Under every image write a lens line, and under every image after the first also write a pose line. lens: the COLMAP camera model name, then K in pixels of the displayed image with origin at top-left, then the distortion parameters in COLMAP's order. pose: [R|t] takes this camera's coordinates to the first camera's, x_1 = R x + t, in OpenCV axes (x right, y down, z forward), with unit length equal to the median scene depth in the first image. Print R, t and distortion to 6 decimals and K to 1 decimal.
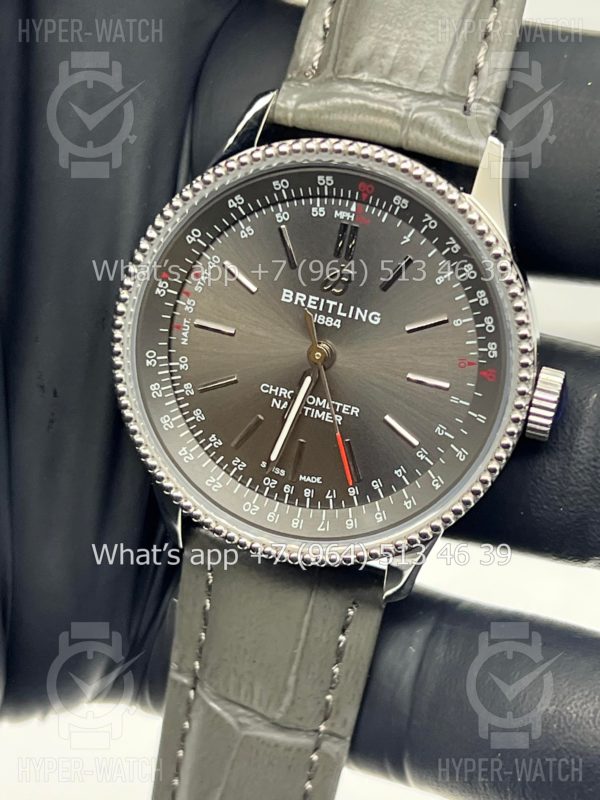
lens RADIAL K [[1798.9, 0, 281.0], [0, 1798.9, 402.7], [0, 0, 1]] dist [0.089238, 0.000000]
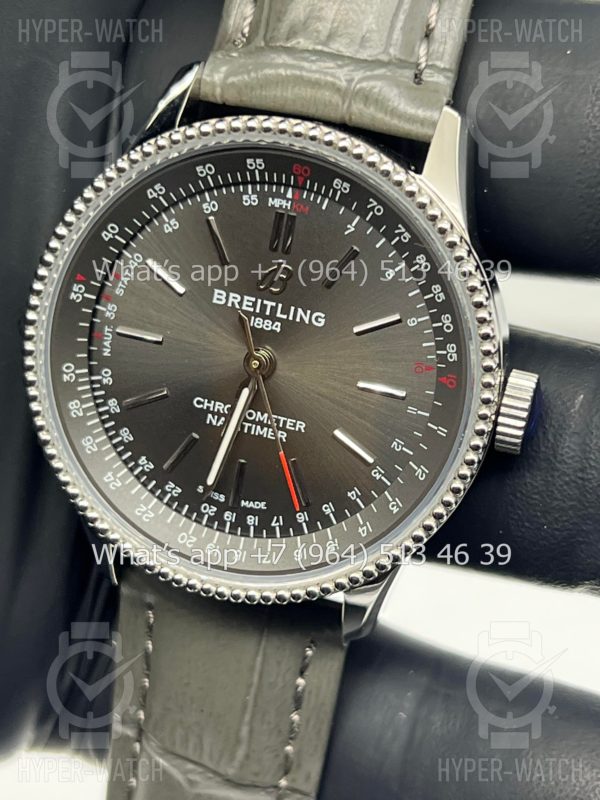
lens RADIAL K [[1798.9, 0, 313.5], [0, 1798.9, 395.6], [0, 0, 1]] dist [0.089238, 0.000000]
pose [[0.999360, -0.030166, -0.019215, 0.064805], [0.030265, 0.999530, 0.004904, -0.014266], [0.019058, -0.005483, 0.999803, 0.124357]]
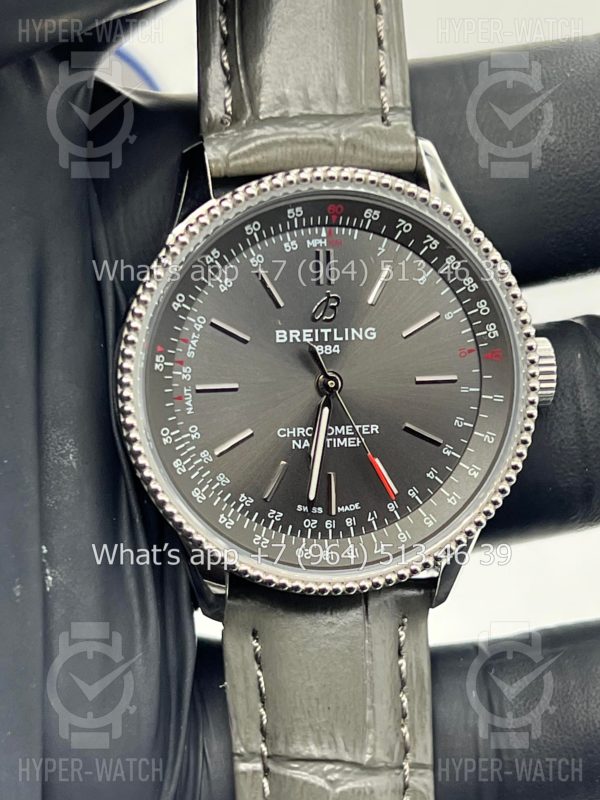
lens RADIAL K [[1798.9, 0, 285.5], [0, 1798.9, 441.6], [0, 0, 1]] dist [0.089238, 0.000000]
pose [[0.897547, -0.272126, 0.346925, -0.356214], [0.293287, 0.955983, -0.008911, 0.006011], [-0.329230, 0.109746, 0.937850, 0.071458]]
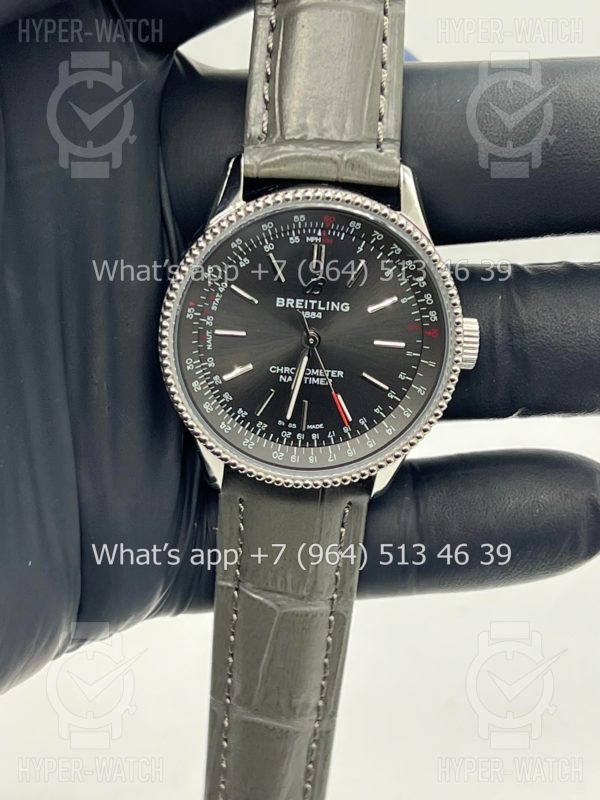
lens RADIAL K [[1798.9, 0, 294.7], [0, 1798.9, 402.0], [0, 0, 1]] dist [0.089238, 0.000000]
pose [[0.950843, -0.199928, 0.236489, -0.330057], [0.172895, 0.976296, 0.130209, -0.163248], [-0.256916, -0.082920, 0.962870, -0.346489]]
